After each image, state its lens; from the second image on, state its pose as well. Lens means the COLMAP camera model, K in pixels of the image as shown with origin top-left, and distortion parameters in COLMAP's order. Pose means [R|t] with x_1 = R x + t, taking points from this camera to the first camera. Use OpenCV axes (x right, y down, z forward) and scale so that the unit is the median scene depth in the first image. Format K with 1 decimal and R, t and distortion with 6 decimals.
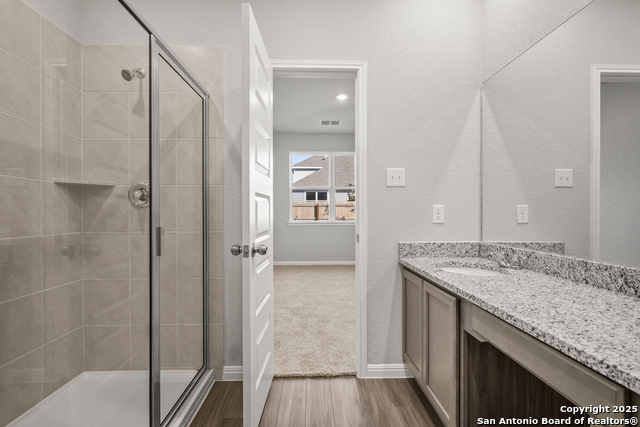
lens RADIAL K [[299.1, 0, 320.3], [0, 299.1, 213.1], [0, 0, 1]] dist [-0.011483, 0.004017]
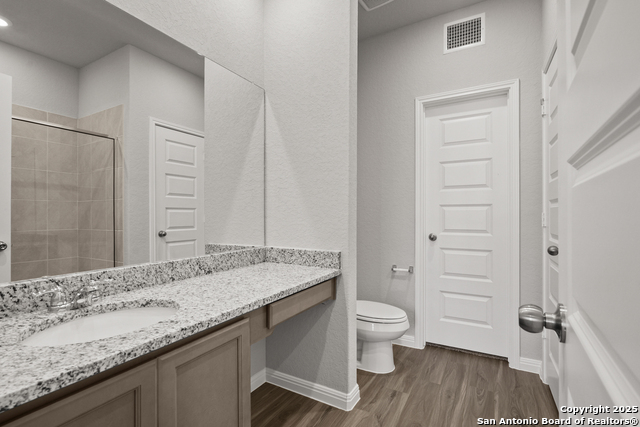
lens RADIAL K [[299.1, 0, 320.1], [0, 299.1, 213.2], [0, 0, 1]] dist [-0.011483, 0.004017]
pose [[-0.843684, -0.000954, 0.536839, -0.227566], [0.000599, 0.999996, 0.002719, -0.030955], [-0.536840, 0.002616, -0.843680, 1.805325]]
